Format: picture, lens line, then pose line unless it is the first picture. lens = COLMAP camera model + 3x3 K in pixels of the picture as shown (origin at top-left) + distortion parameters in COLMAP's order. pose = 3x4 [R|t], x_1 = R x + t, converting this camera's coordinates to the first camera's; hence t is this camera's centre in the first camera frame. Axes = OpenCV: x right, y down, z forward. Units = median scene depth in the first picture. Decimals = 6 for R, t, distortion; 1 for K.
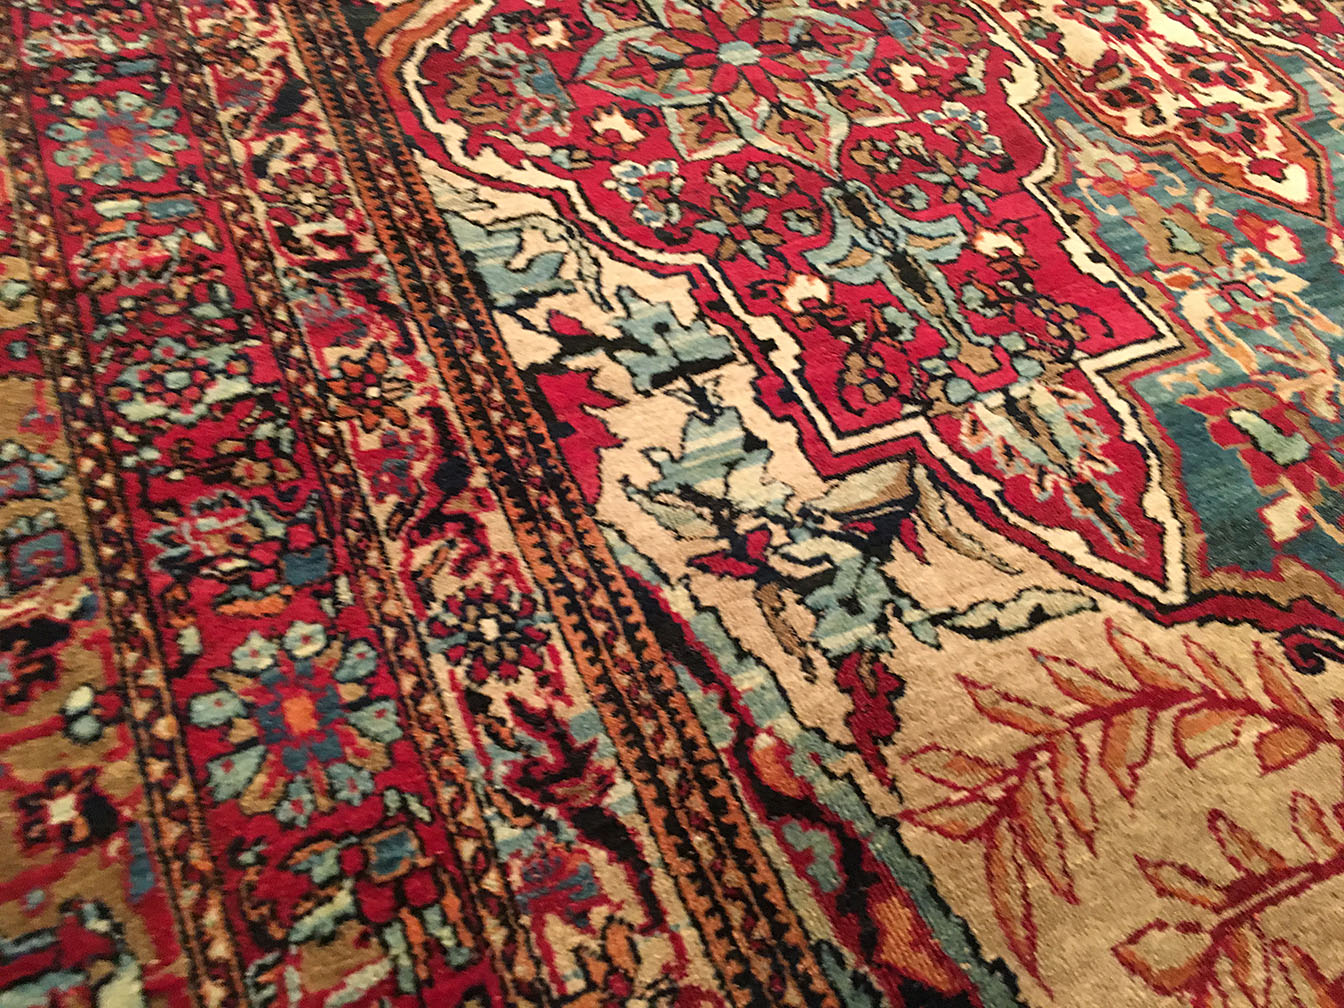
lens RADIAL K [[1139.0, 0, 672.0], [0, 1139.0, 504.0], [0, 0, 1]] dist [0.090251, -0.114836]
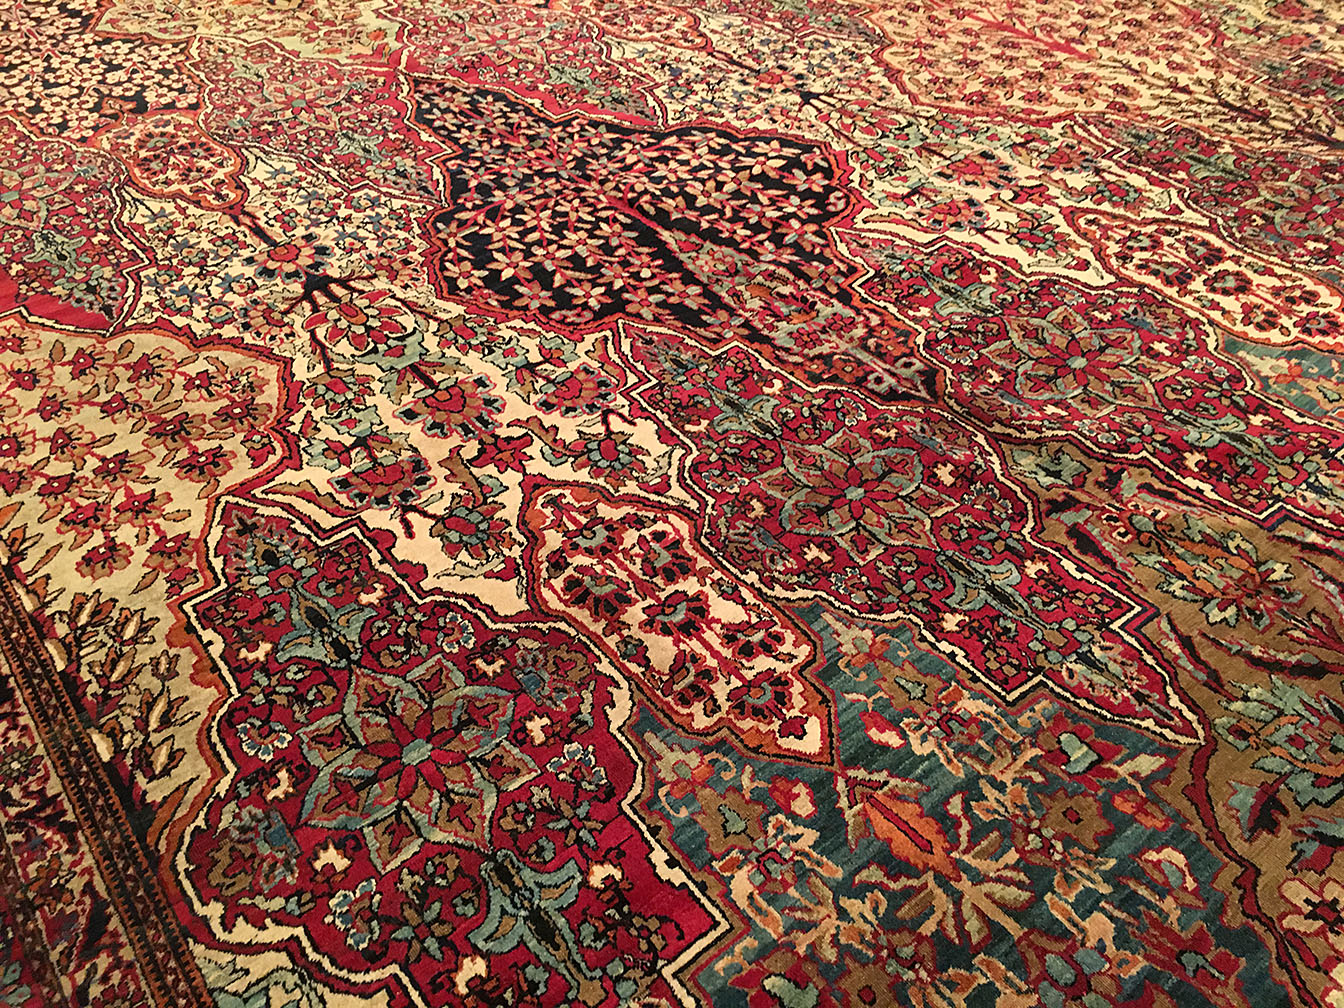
lens RADIAL K [[1139.0, 0, 672.0], [0, 1139.0, 504.0], [0, 0, 1]] dist [0.090251, -0.114836]
pose [[0.962096, -0.265909, 0.060522, 0.391796], [0.272330, 0.948499, -0.161822, -0.400984], [-0.014375, 0.172171, 0.984962, -0.498801]]
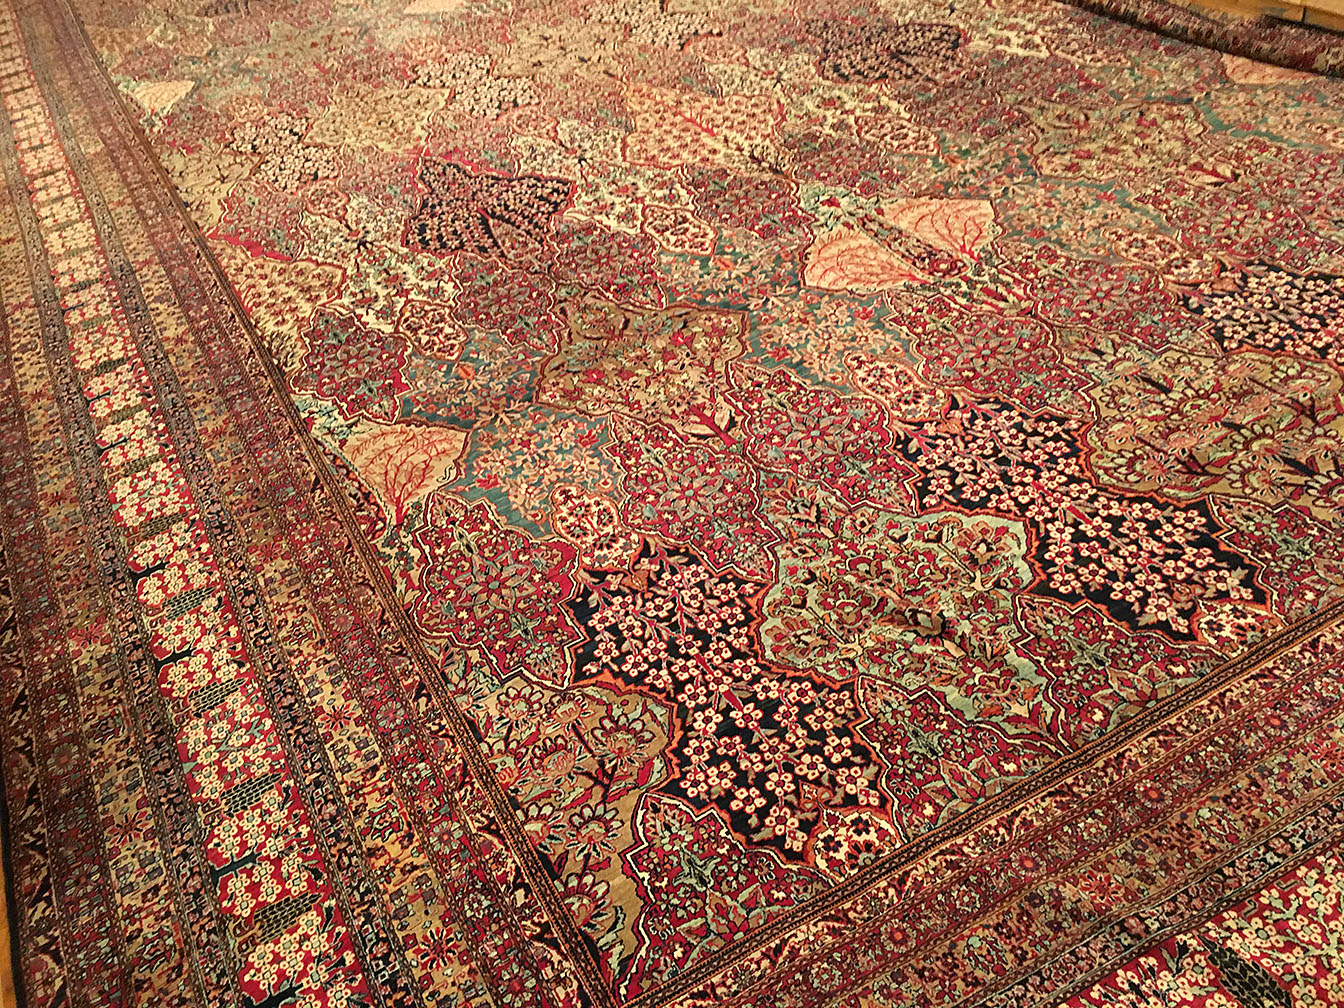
lens RADIAL K [[1139.0, 0, 672.0], [0, 1139.0, 504.0], [0, 0, 1]] dist [0.090251, -0.114836]
pose [[0.956906, -0.255705, -0.137643, 2.187530], [0.222027, 0.949716, -0.220779, 1.857805], [0.187176, 0.180705, 0.965563, -3.987021]]
